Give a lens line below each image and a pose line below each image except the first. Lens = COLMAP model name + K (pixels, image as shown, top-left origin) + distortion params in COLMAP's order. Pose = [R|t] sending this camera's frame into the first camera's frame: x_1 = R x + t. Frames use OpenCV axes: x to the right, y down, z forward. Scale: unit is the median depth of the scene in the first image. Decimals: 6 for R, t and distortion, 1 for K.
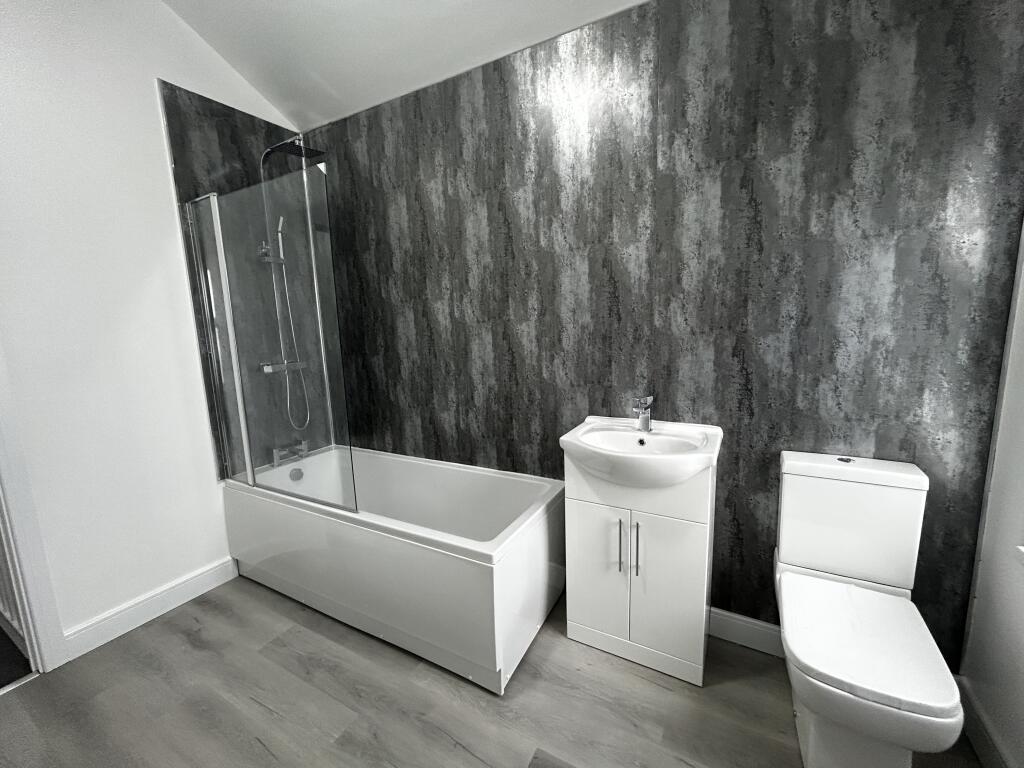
lens RADIAL K [[403.5, 0, 515.4], [0, 403.5, 401.6], [0, 0, 1]] dist [-0.000602, -0.000098]
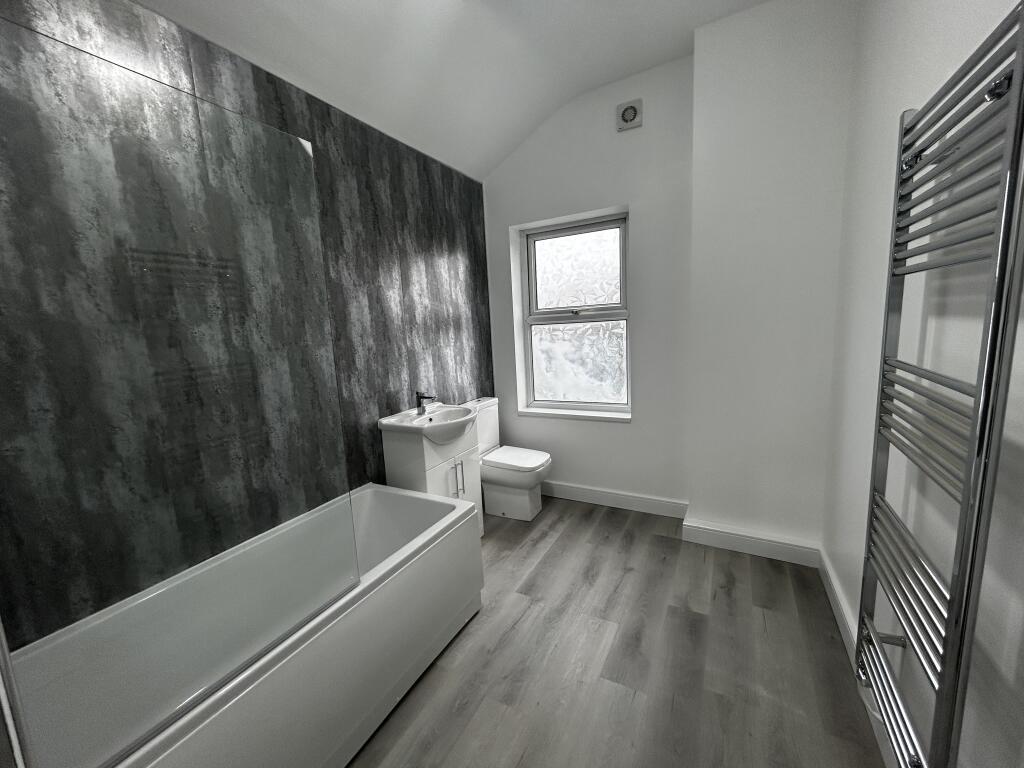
lens RADIAL K [[413.4, 0, 508.5], [0, 413.4, 387.3], [0, 0, 1]] dist [-0.001051, 0.000079]
pose [[-0.005437, -0.144227, 0.989530, -0.957794], [0.194105, 0.970571, 0.142530, -0.147451], [-0.980966, 0.192847, 0.022718, 0.506499]]
